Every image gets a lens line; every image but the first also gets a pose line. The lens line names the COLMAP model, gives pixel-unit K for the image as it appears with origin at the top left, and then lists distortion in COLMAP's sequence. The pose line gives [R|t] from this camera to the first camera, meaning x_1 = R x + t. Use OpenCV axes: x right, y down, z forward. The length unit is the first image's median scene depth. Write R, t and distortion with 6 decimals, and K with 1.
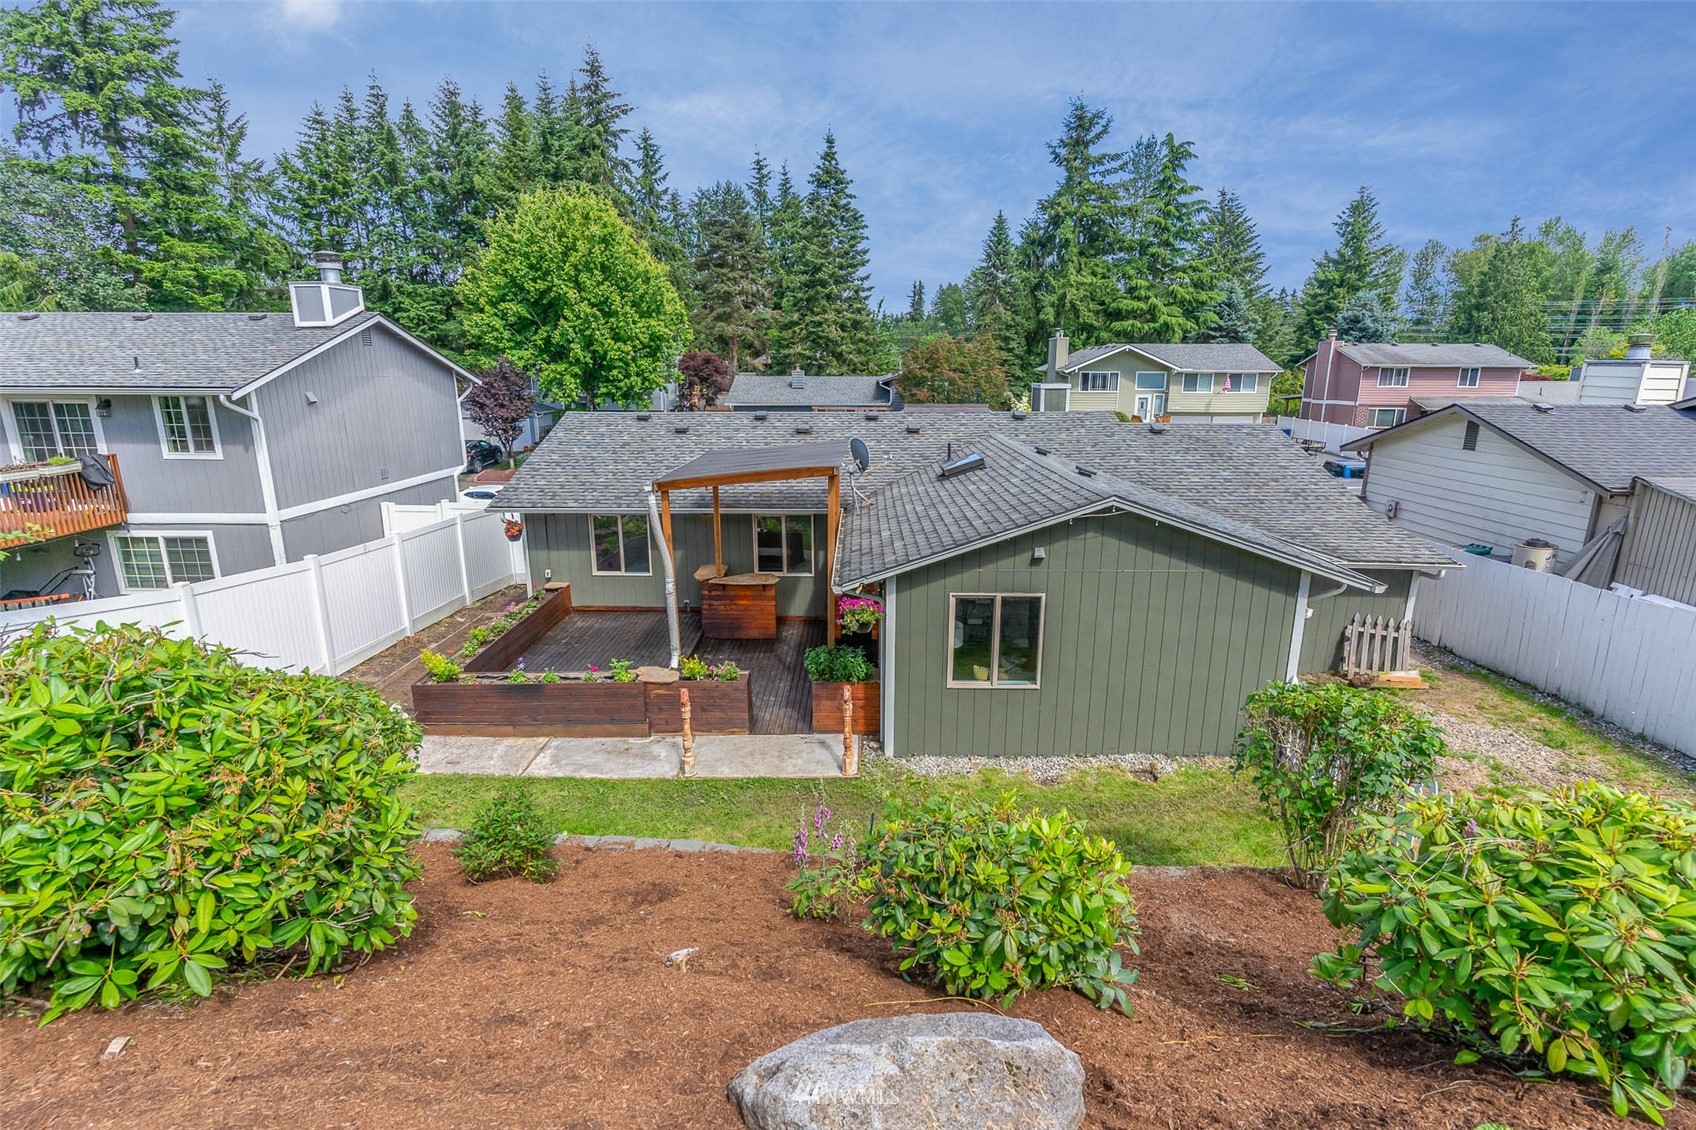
lens RADIAL K [[803.2, 0, 863.3], [0, 803.2, 563.2], [0, 0, 1]] dist [-0.000603, -0.000968]
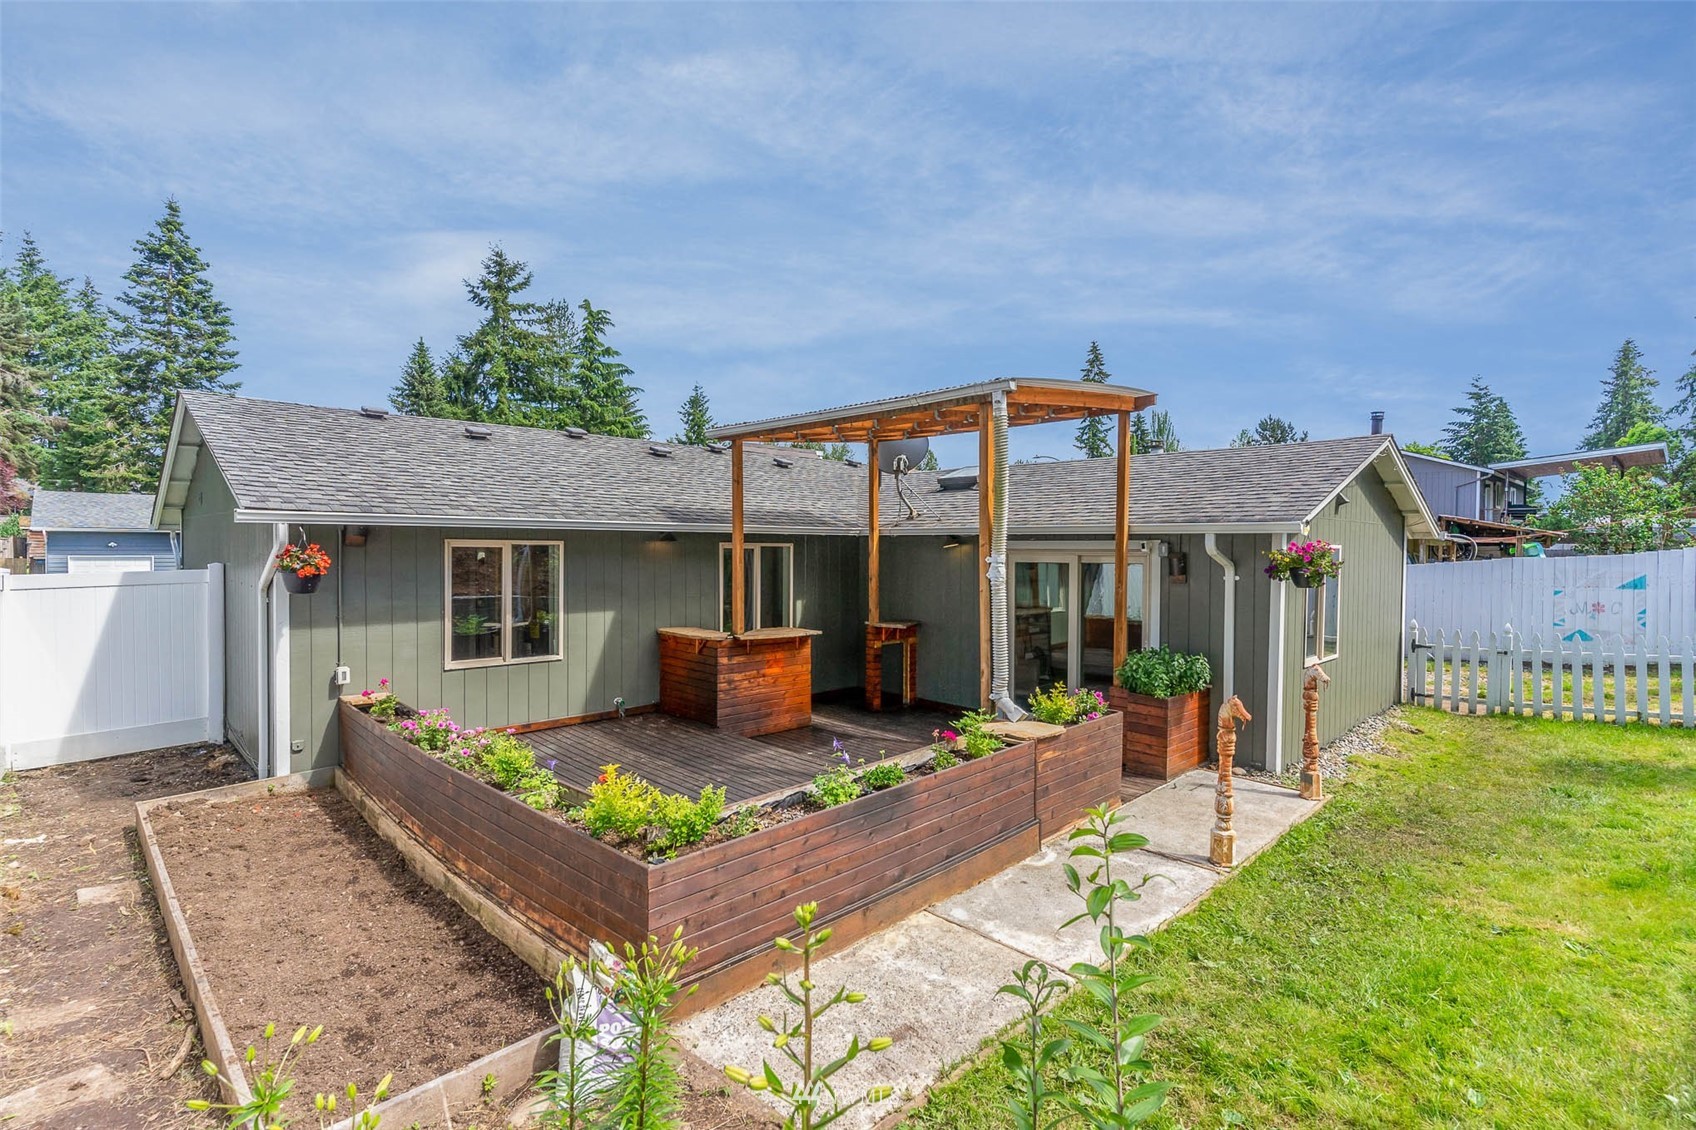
lens RADIAL K [[797.7, 0, 848.0], [0, 797.7, 565.0], [0, 0, 1]] dist [-0.001387, -0.000695]
pose [[0.704125, -0.011897, 0.709976, -0.125966], [0.164121, 0.975513, -0.146422, 0.015114], [-0.690849, 0.219622, 0.688836, 0.117124]]
